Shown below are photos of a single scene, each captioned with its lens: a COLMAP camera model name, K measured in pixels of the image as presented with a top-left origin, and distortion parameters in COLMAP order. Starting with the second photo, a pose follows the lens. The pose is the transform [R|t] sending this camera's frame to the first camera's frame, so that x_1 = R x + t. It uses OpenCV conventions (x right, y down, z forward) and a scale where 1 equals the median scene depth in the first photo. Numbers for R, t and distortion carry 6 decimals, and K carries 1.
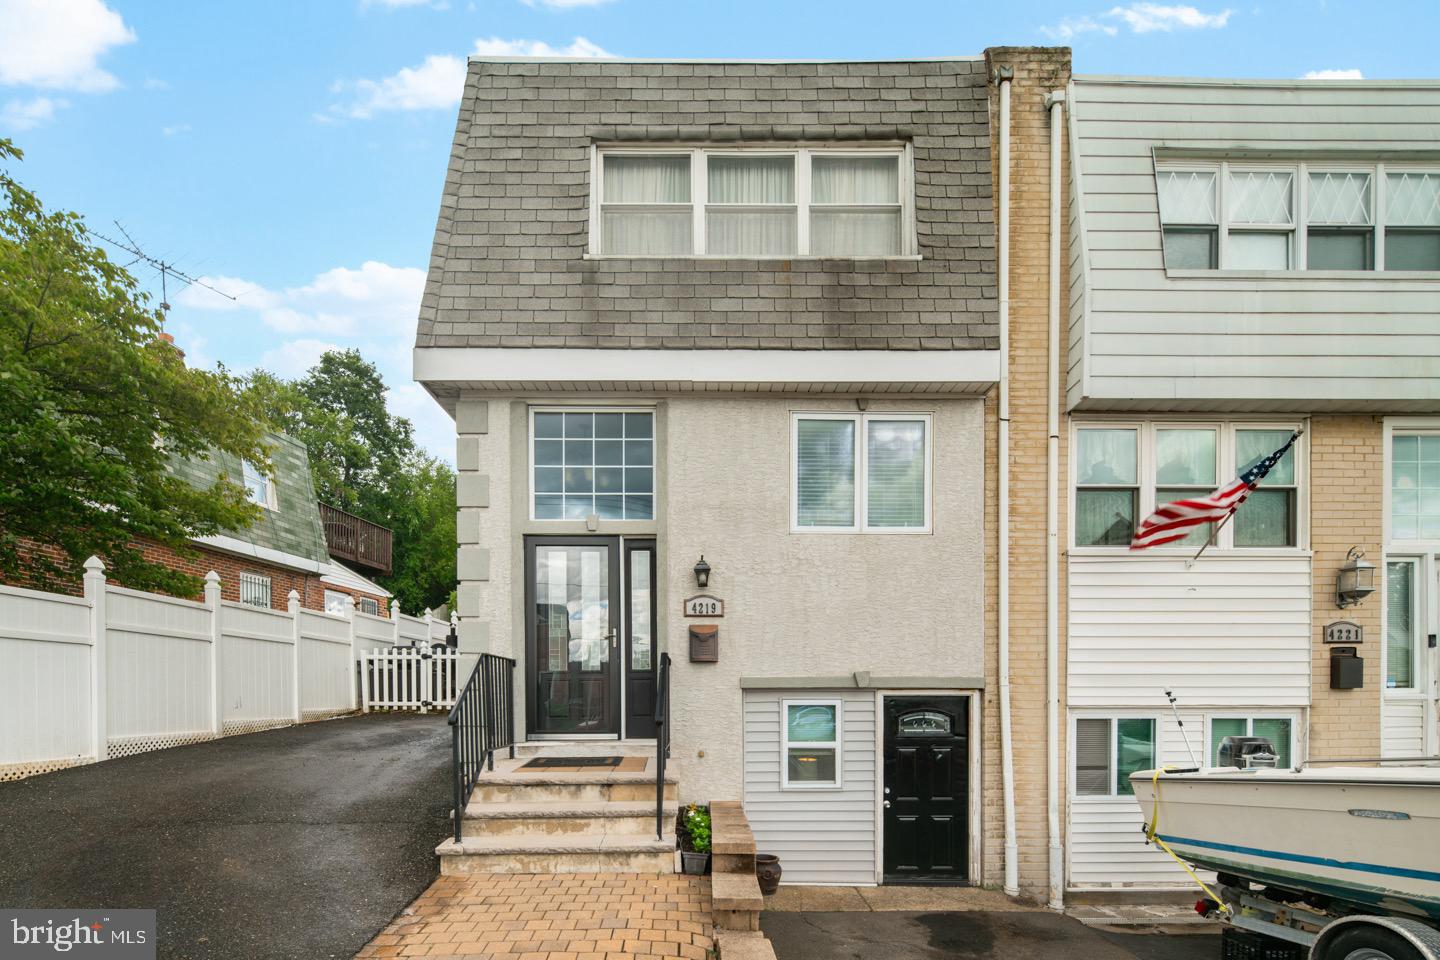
lens RADIAL K [[718.1, 0, 716.0], [0, 718.1, 709.5], [0, 0, 1]] dist [0.011914, -0.009614]
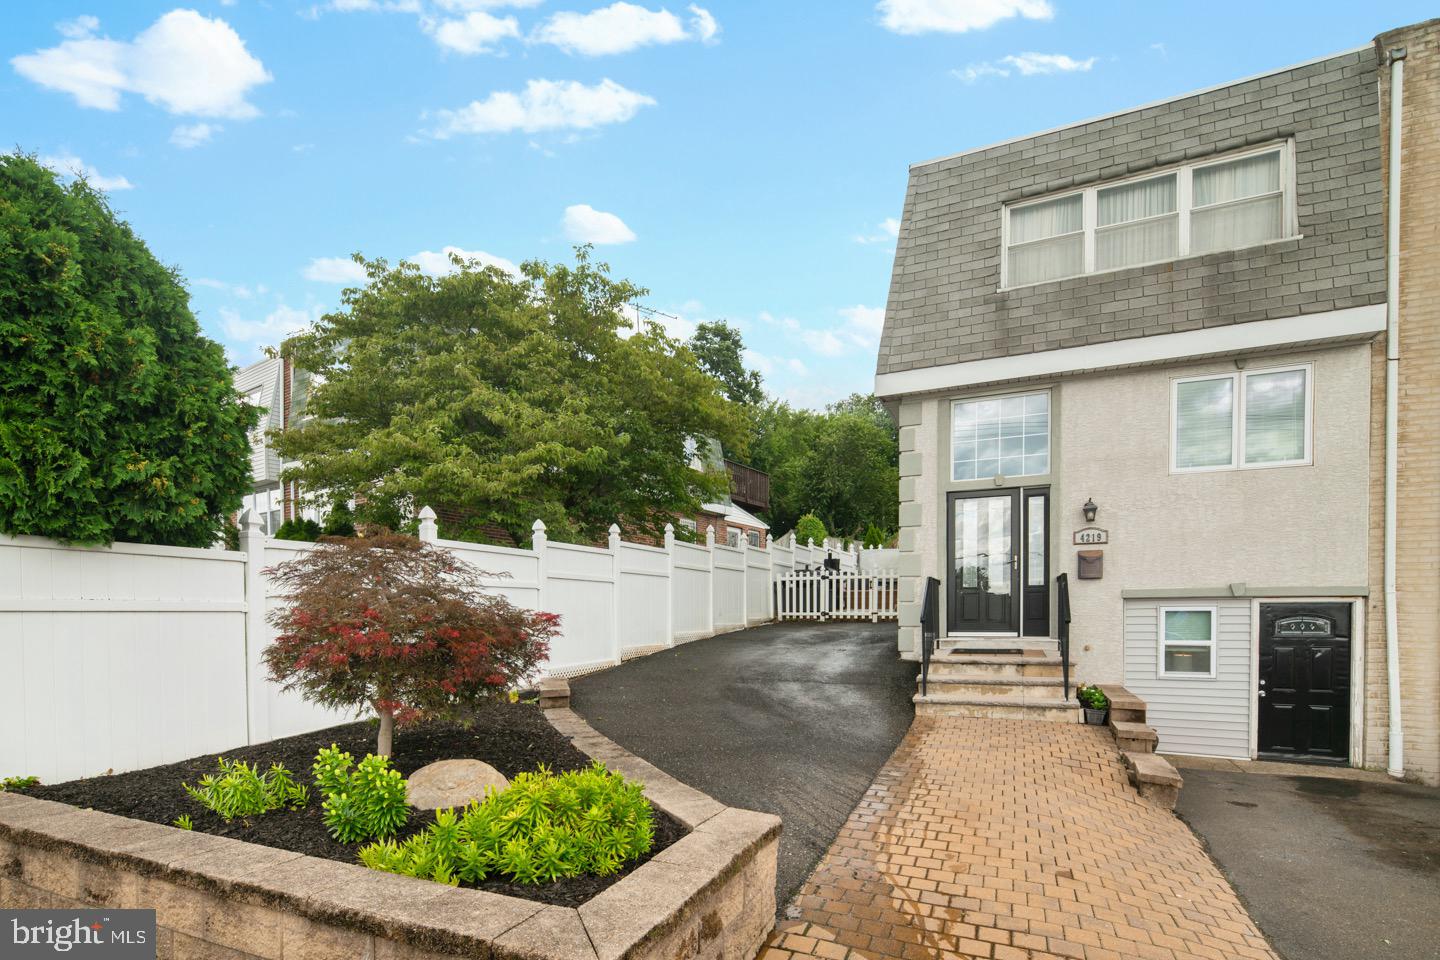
lens RADIAL K [[730.6, 0, 685.0], [0, 730.6, 633.4], [0, 0, 1]] dist [0.002629, -0.002579]
pose [[0.900375, 0.008816, -0.435025, -0.101359], [-0.003827, 0.999917, 0.012343, 0.020903], [0.435097, -0.009448, 0.900334, -0.529130]]
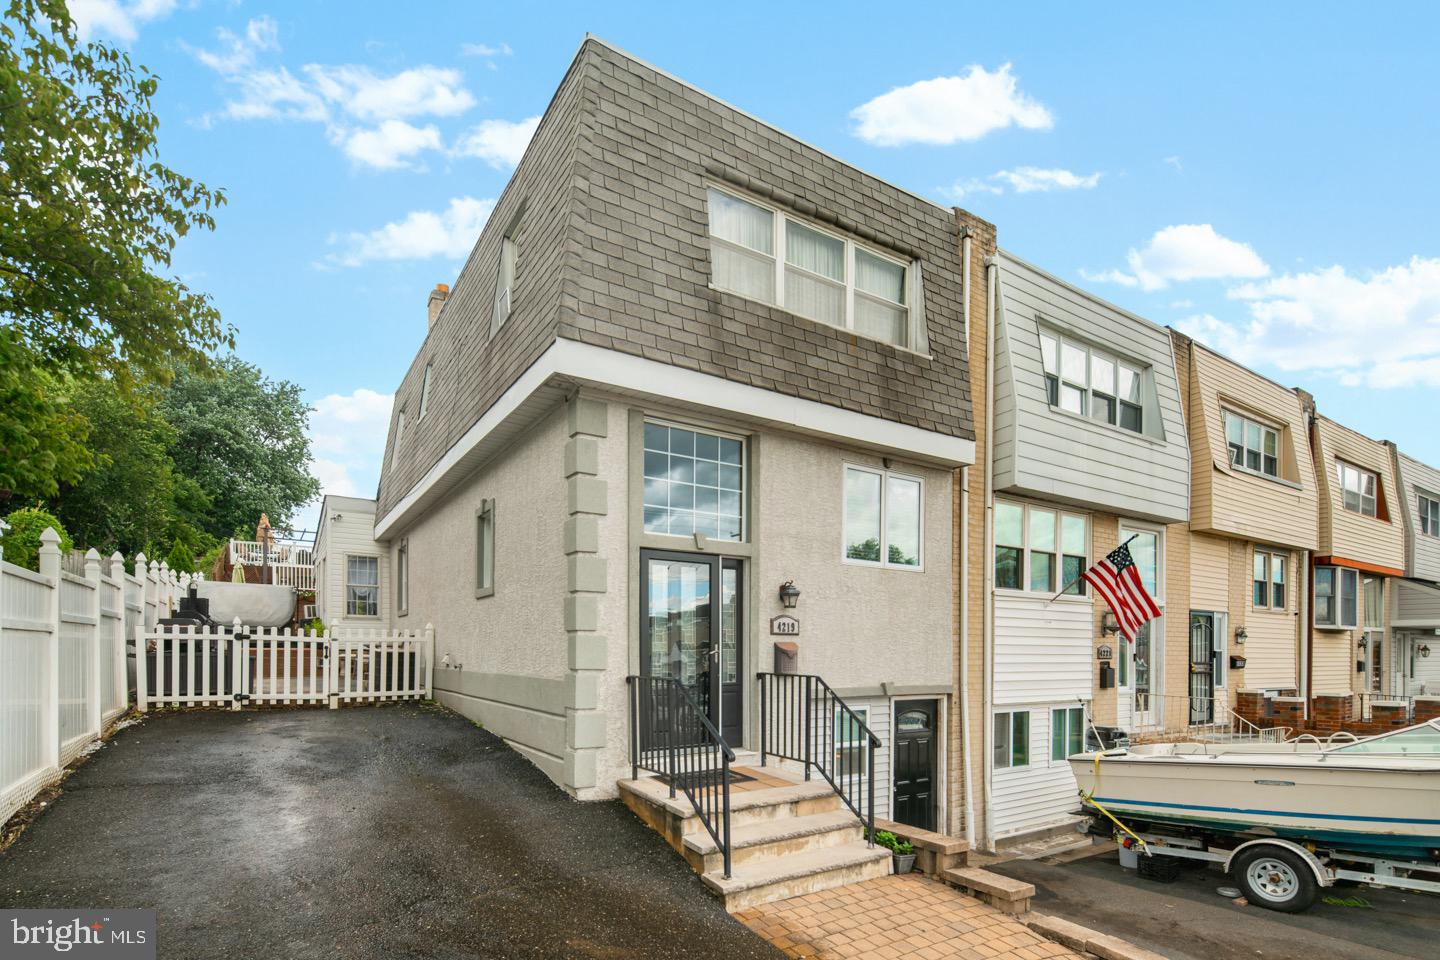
lens RADIAL K [[724.8, 0, 718.0], [0, 724.8, 654.9], [0, 0, 1]] dist [-0.000014, -0.000118]
pose [[0.845269, 0.004539, 0.534321, -0.694905], [-0.002059, 0.999984, -0.005237, -0.092065], [-0.534336, 0.003326, 0.845265, 0.116328]]
